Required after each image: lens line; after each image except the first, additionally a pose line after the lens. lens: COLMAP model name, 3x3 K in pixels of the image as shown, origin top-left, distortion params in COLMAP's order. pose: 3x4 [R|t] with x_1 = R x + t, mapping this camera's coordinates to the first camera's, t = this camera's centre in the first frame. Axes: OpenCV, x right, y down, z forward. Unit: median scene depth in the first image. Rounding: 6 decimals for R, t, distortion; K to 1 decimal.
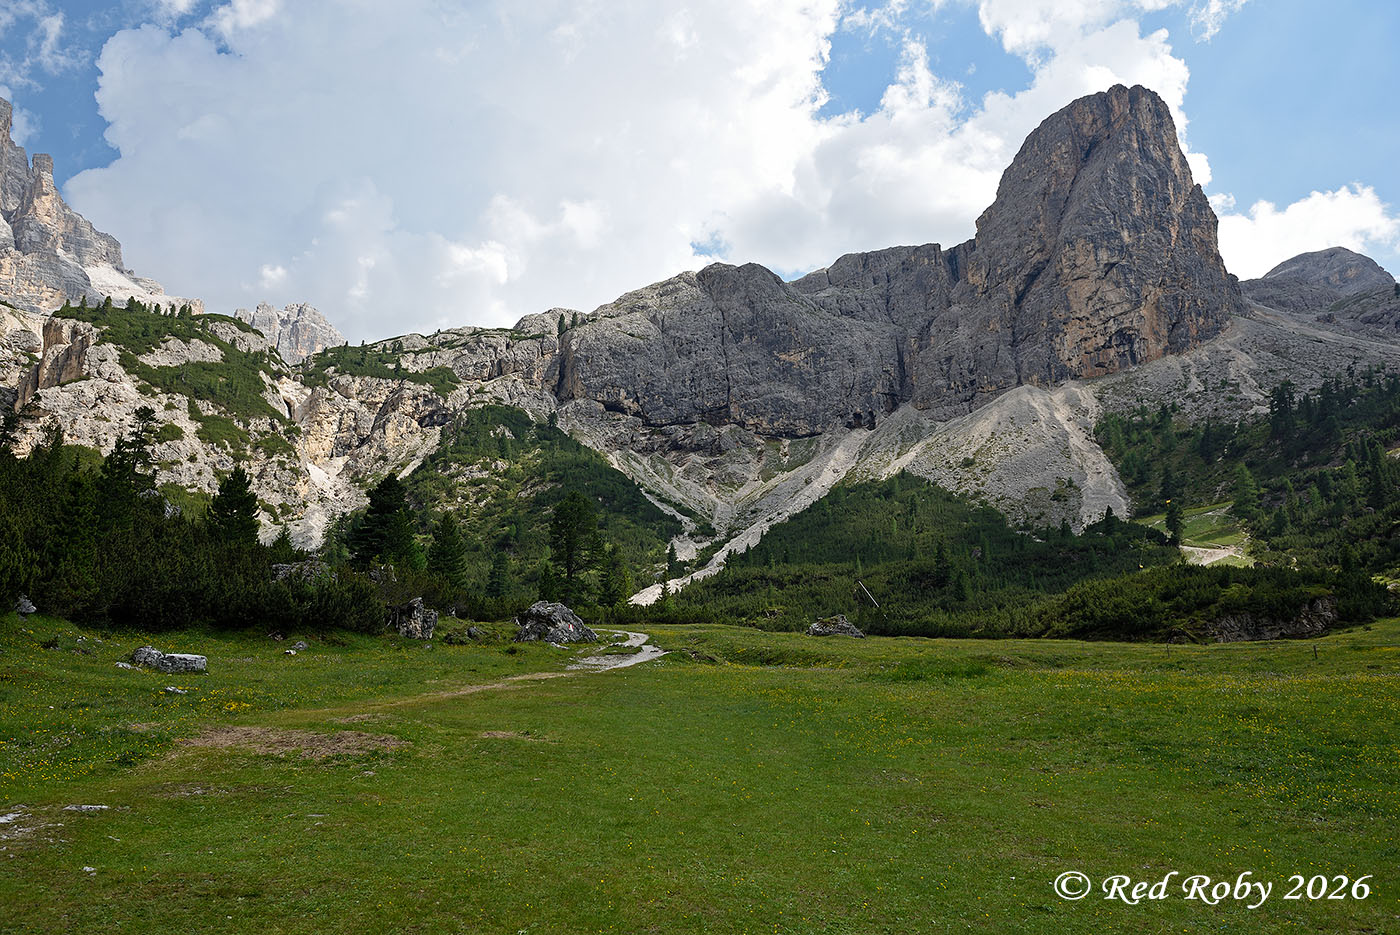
lens RADIAL K [[955.1, 0, 700.0], [0, 955.1, 467.5], [0, 0, 1]] dist [-0.051186, -0.000248]
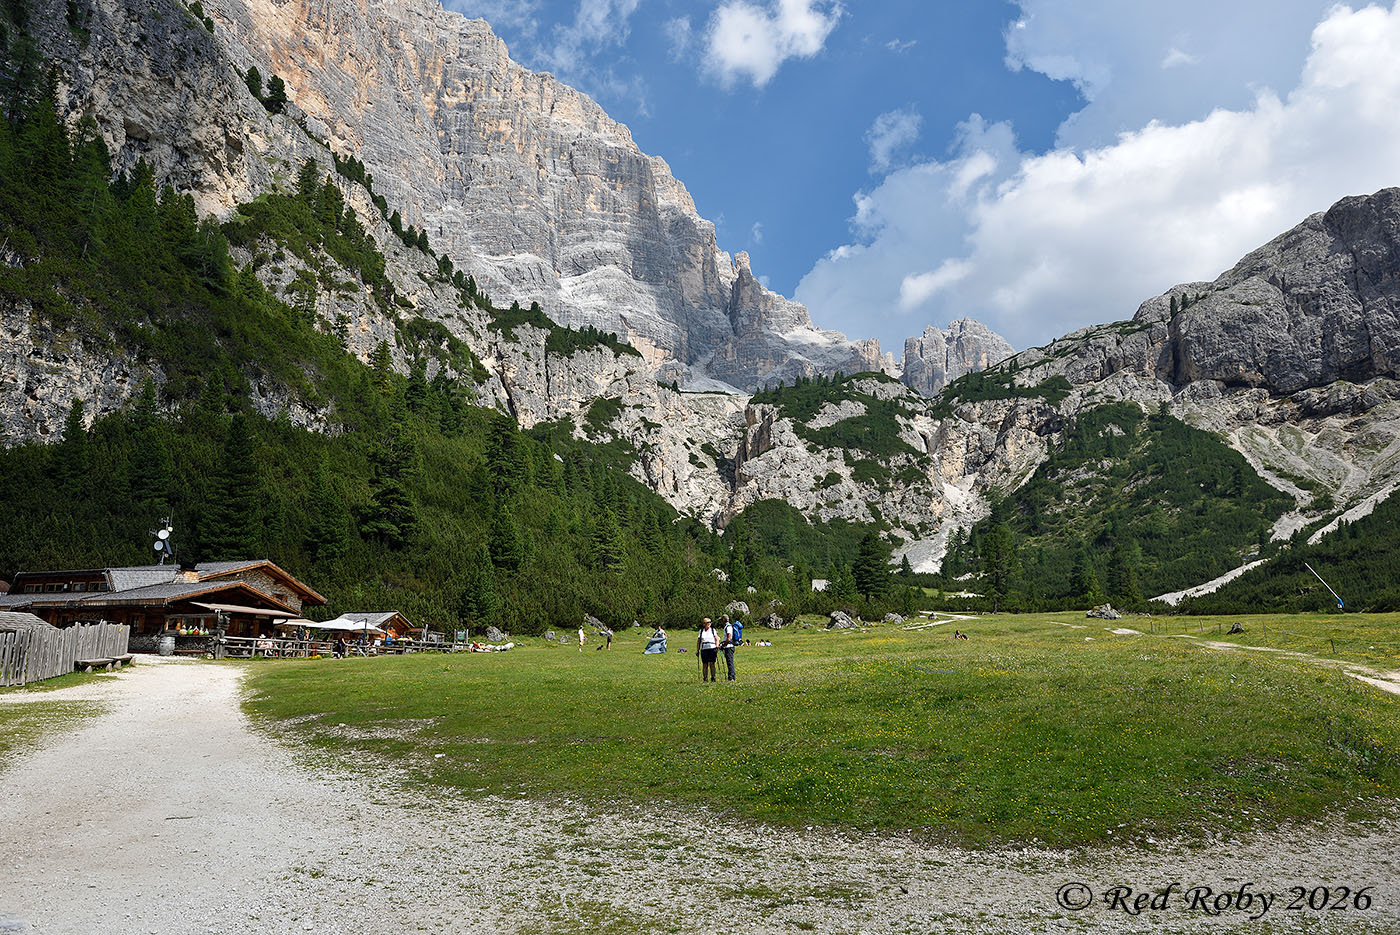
lens RADIAL K [[955.1, 0, 700.0], [0, 955.1, 467.5], [0, 0, 1]] dist [-0.051186, -0.000248]
pose [[0.751175, -0.135783, -0.645987, 0.126506], [0.142798, 0.988869, -0.041805, -0.017753], [0.644473, -0.060843, 0.762203, -0.108672]]
